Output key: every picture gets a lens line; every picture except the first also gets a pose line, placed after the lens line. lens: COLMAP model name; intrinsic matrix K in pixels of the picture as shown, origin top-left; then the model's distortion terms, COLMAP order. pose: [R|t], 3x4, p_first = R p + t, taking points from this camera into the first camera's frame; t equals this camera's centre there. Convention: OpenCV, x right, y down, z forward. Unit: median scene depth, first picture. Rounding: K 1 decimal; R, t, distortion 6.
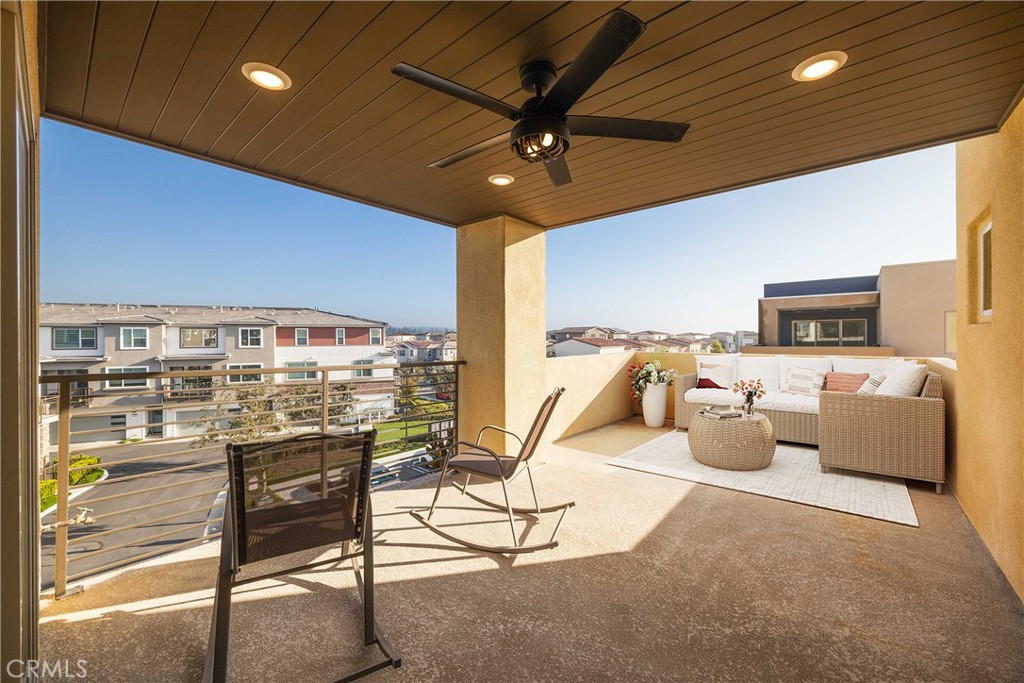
lens RADIAL K [[396.3, 0, 517.7], [0, 396.3, 341.5], [0, 0, 1]] dist [-0.000582, -0.000040]
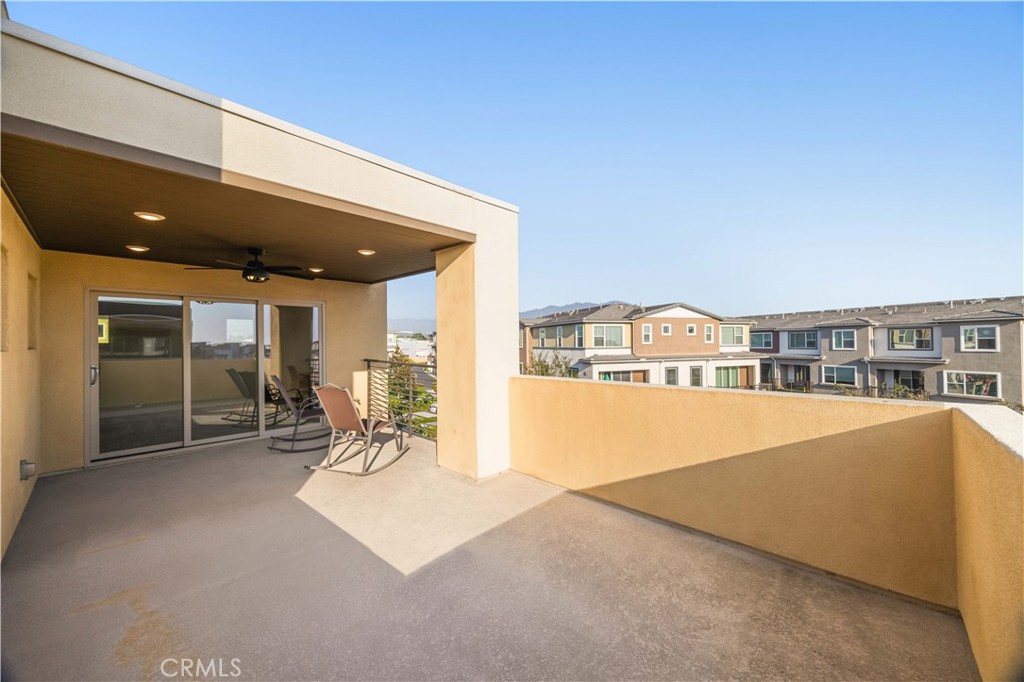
lens RADIAL K [[396.3, 0, 517.7], [0, 396.3, 338.3], [0, 0, 1]] dist [-0.000582, -0.000040]
pose [[-0.048991, -0.003778, -0.998792, 0.151356], [-0.003159, 0.999988, -0.003627, -0.005622], [0.998794, 0.002977, -0.049002, 0.167283]]
